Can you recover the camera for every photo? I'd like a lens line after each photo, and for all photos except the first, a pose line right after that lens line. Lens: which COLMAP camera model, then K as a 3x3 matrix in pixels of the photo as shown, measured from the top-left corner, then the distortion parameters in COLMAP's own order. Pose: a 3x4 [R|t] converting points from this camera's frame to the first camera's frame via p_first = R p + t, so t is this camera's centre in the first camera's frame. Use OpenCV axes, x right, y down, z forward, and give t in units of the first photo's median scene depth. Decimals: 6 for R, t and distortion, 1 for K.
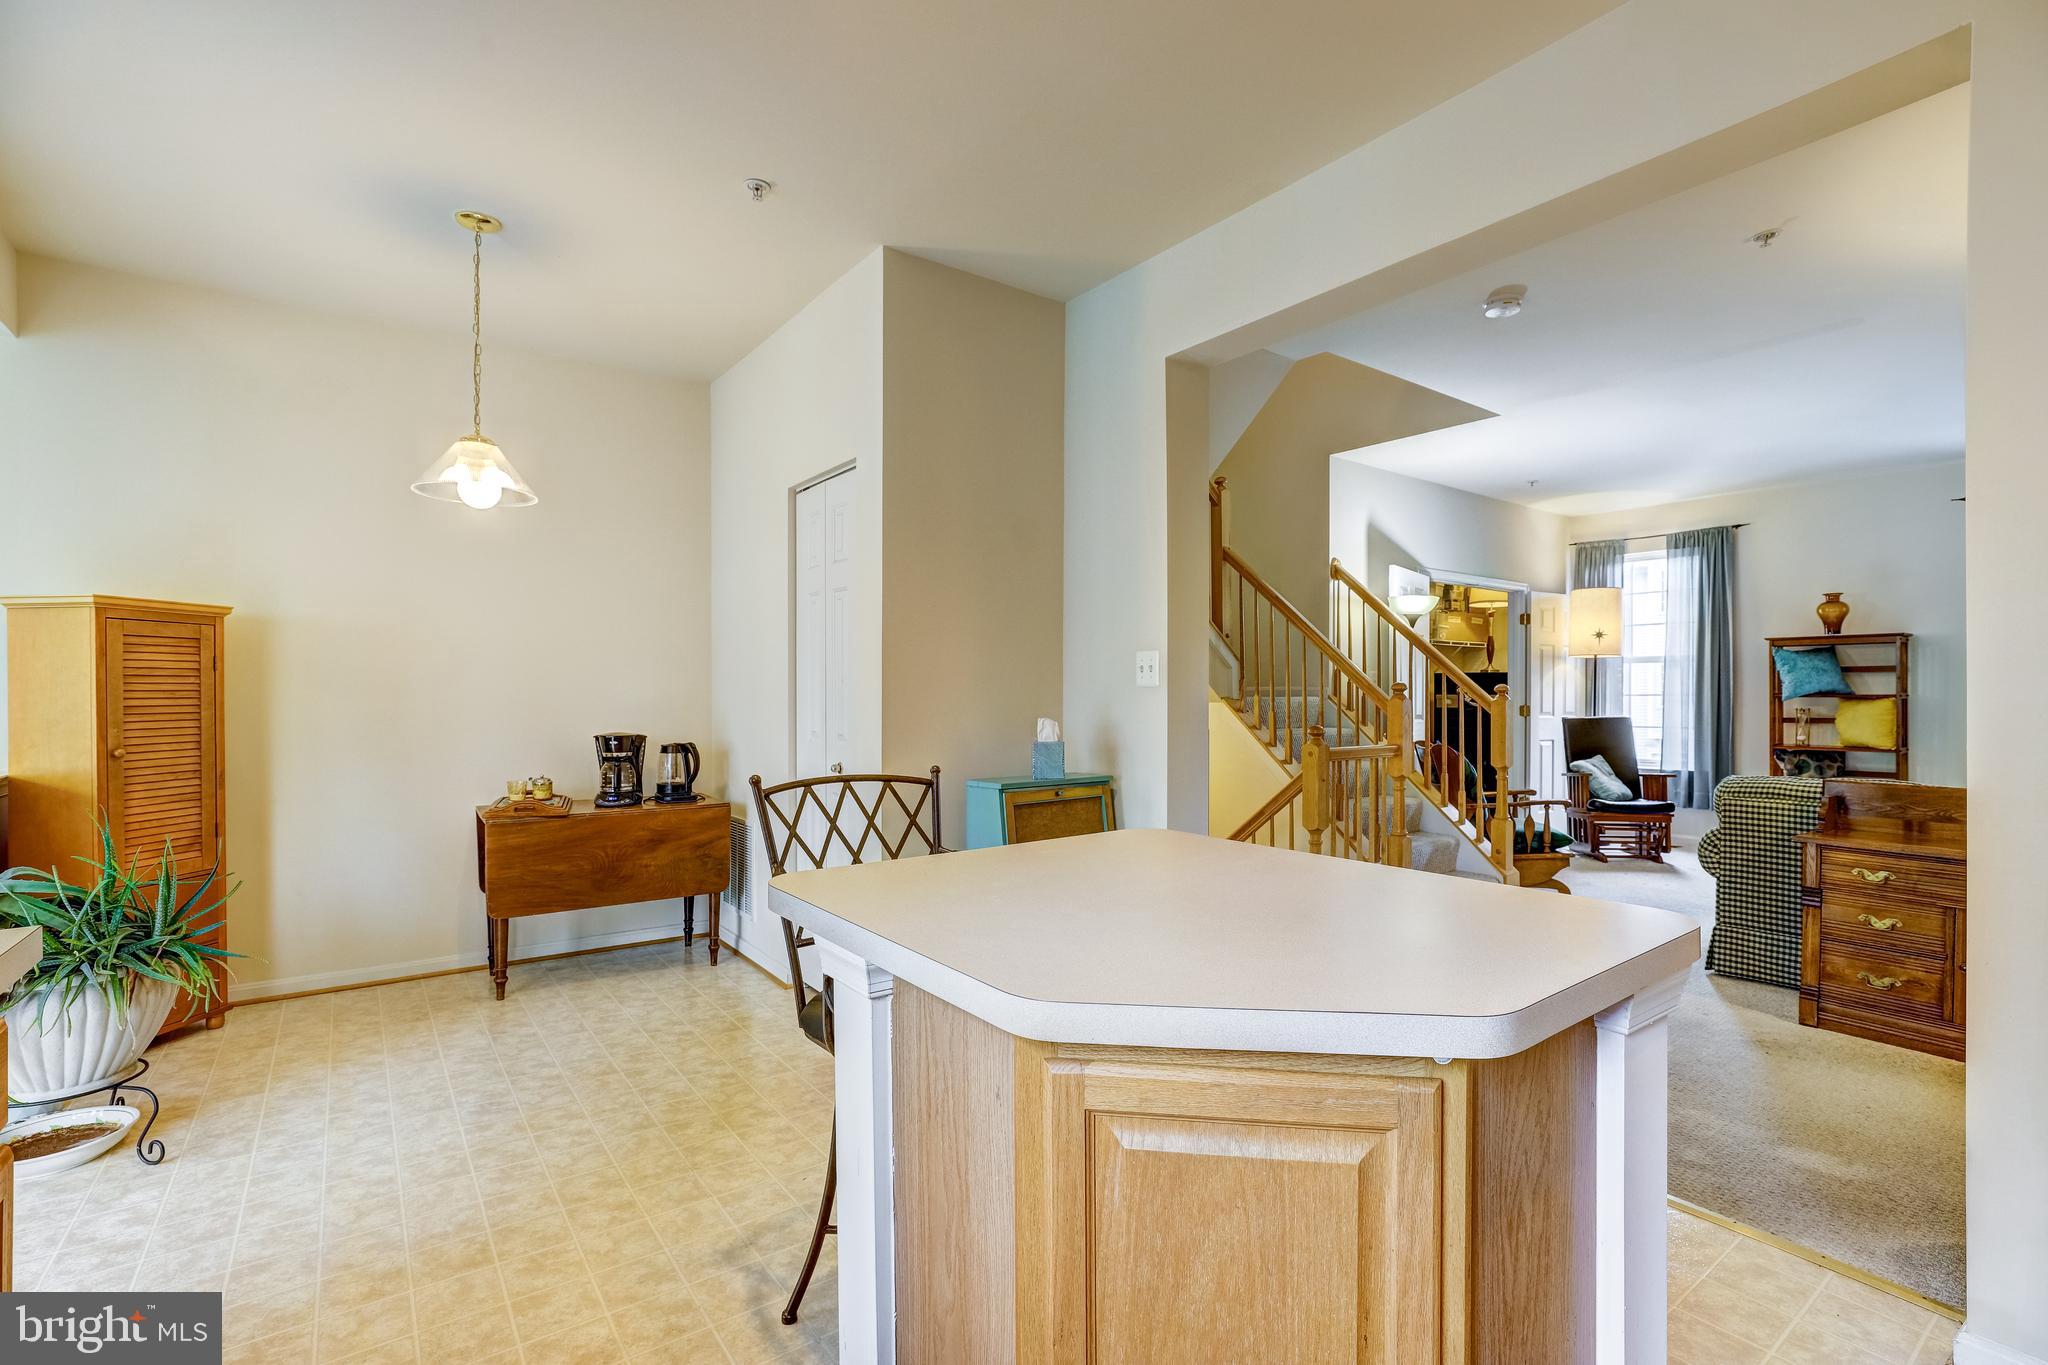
lens RADIAL K [[920.7, 0, 1024.0], [0, 920.7, 682.5], [0, 0, 1]] dist [-0.001504, -0.000172]
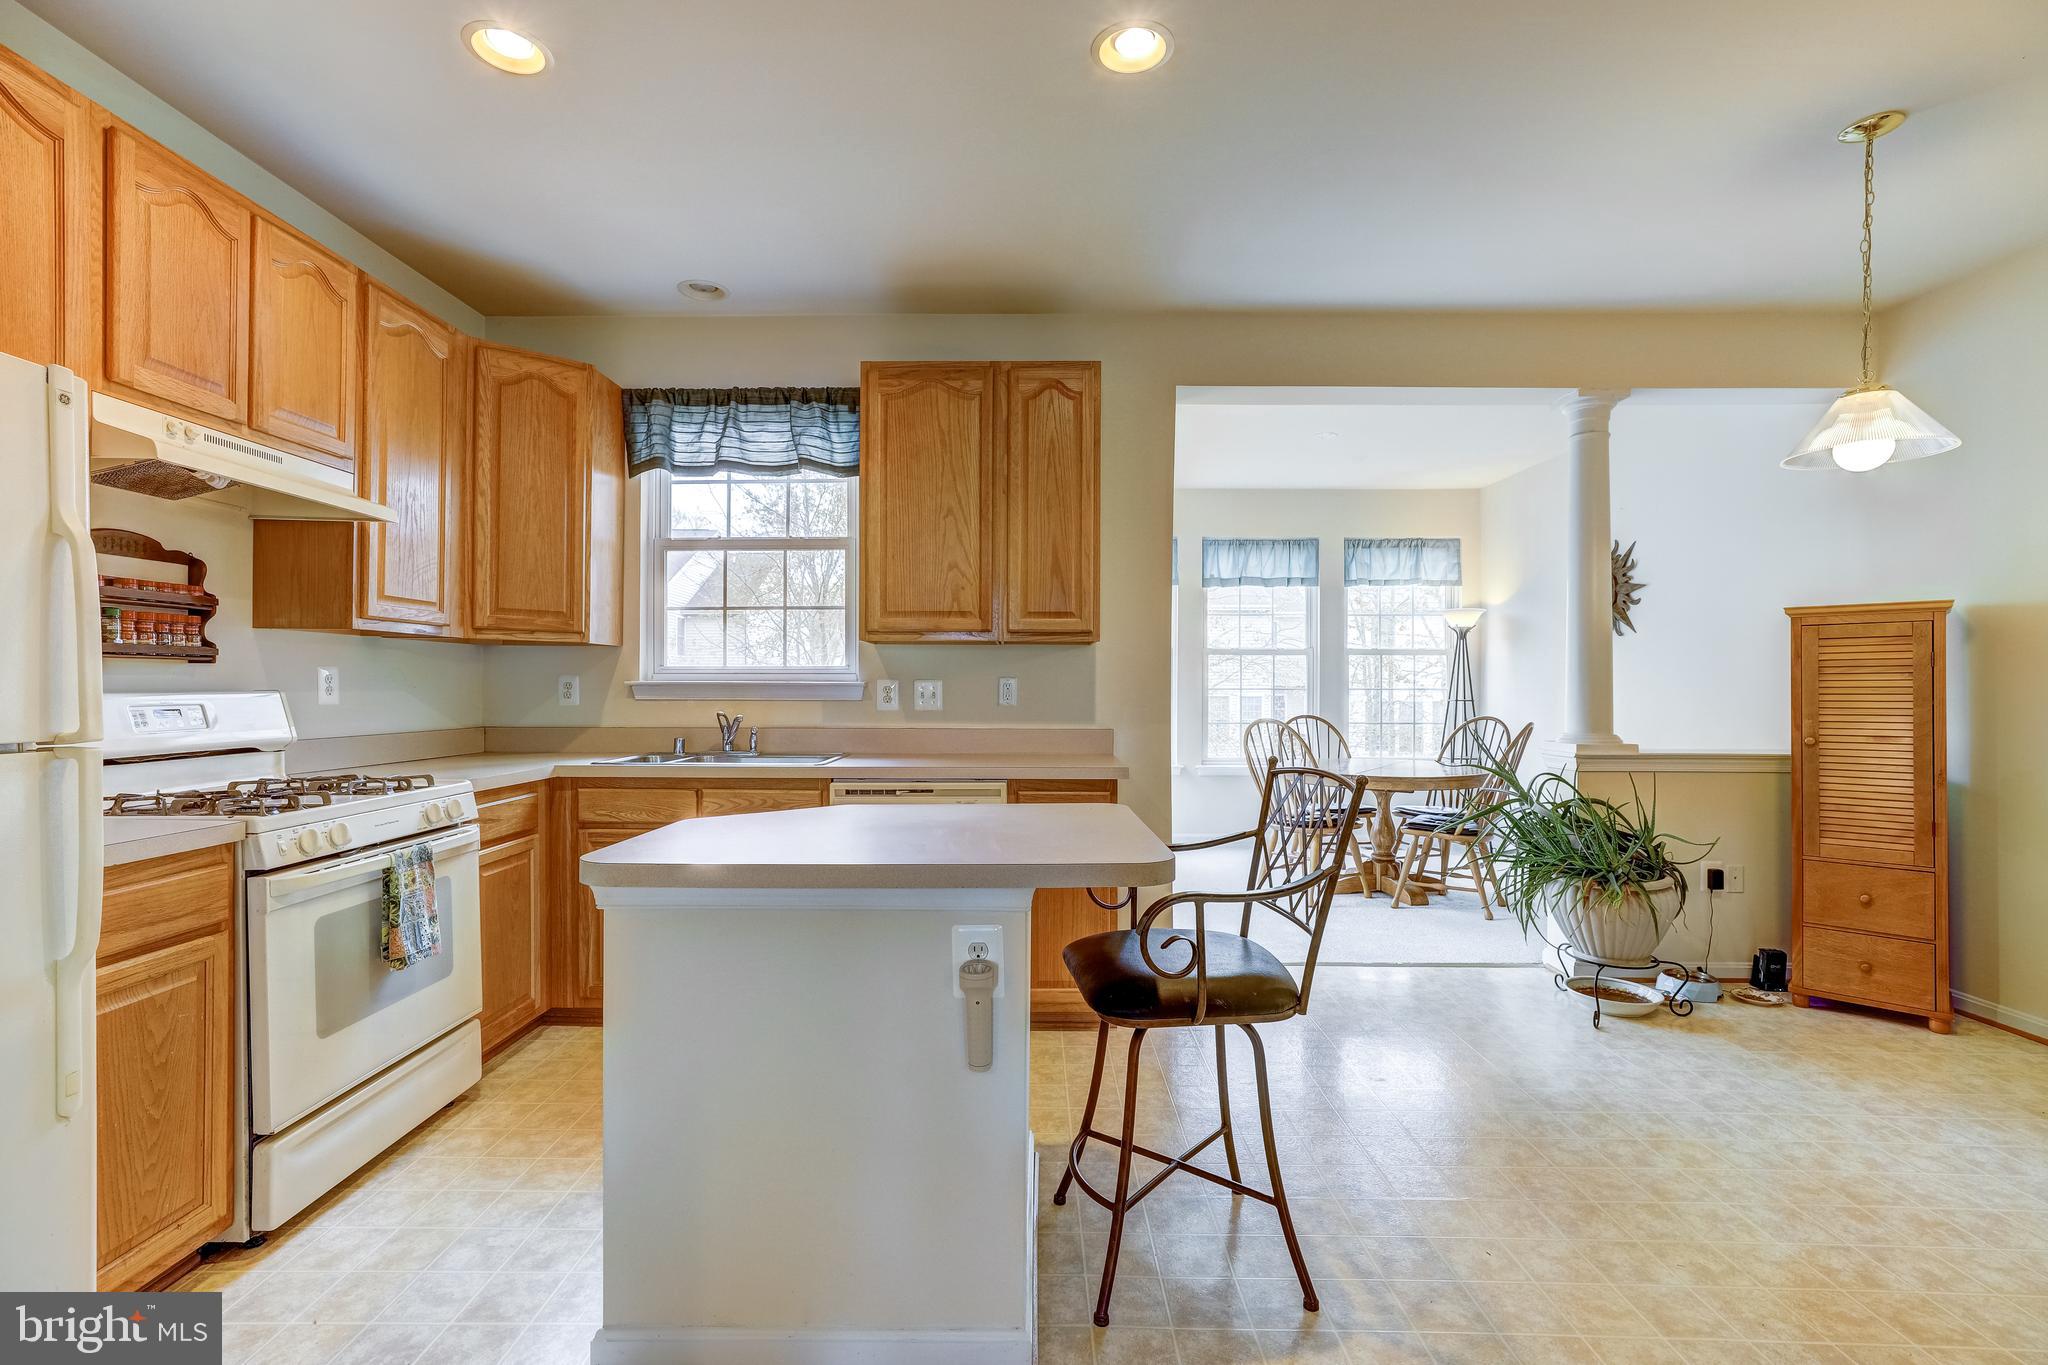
lens RADIAL K [[960.4, 0, 1024.0], [0, 960.4, 682.5], [0, 0, 1]] dist [0.000292, 0.000208]
pose [[-0.610786, -0.008251, -0.791752, 0.250308], [0.007552, 0.999840, -0.016246, 0.006660], [0.791759, -0.015902, -0.610626, 0.412558]]
